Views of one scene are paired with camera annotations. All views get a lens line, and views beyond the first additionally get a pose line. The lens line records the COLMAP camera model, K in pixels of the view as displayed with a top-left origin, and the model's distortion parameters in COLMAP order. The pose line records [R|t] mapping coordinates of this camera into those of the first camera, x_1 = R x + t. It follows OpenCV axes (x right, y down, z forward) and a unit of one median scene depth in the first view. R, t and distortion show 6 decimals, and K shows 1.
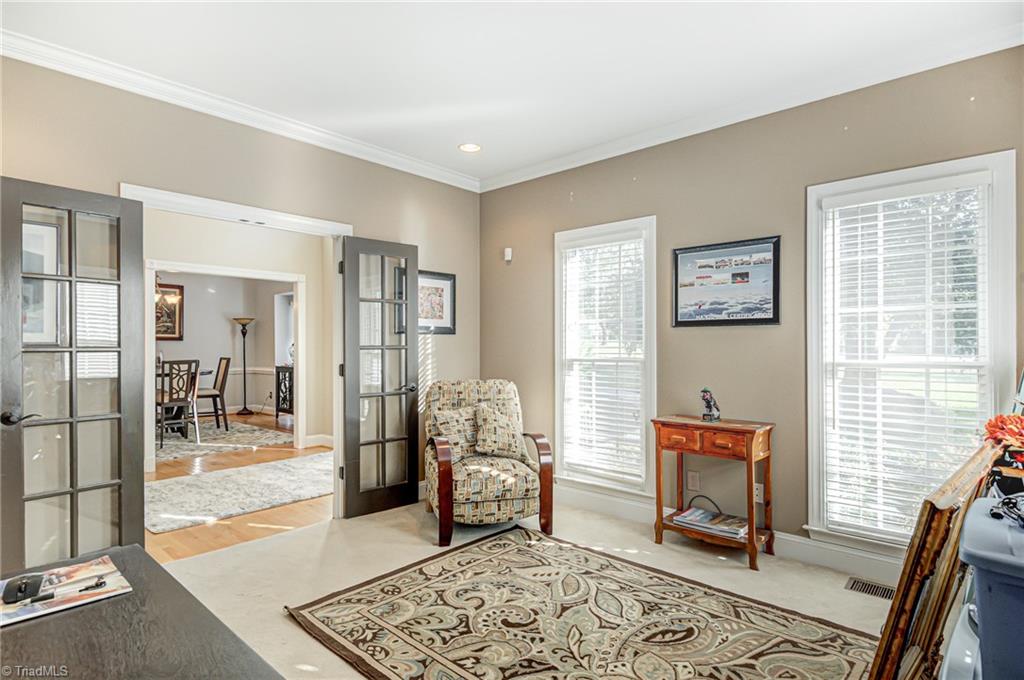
lens RADIAL K [[537.7, 0, 515.8], [0, 537.7, 347.2], [0, 0, 1]] dist [0.030556, -0.029627]
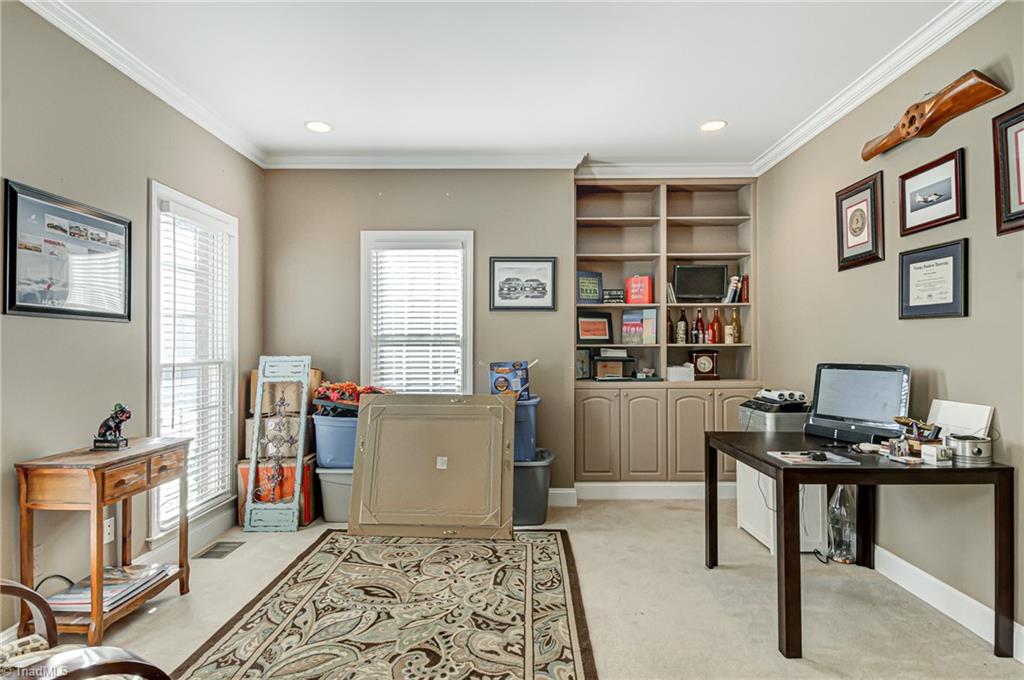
lens RADIAL K [[537.7, 0, 515.8], [0, 537.7, 347.2], [0, 0, 1]] dist [0.030556, -0.029627]
pose [[-0.673798, 0.005414, 0.738895, -0.722128], [0.002730, 0.999985, -0.004838, 0.003615], [-0.738910, -0.001243, -0.673803, 1.422454]]
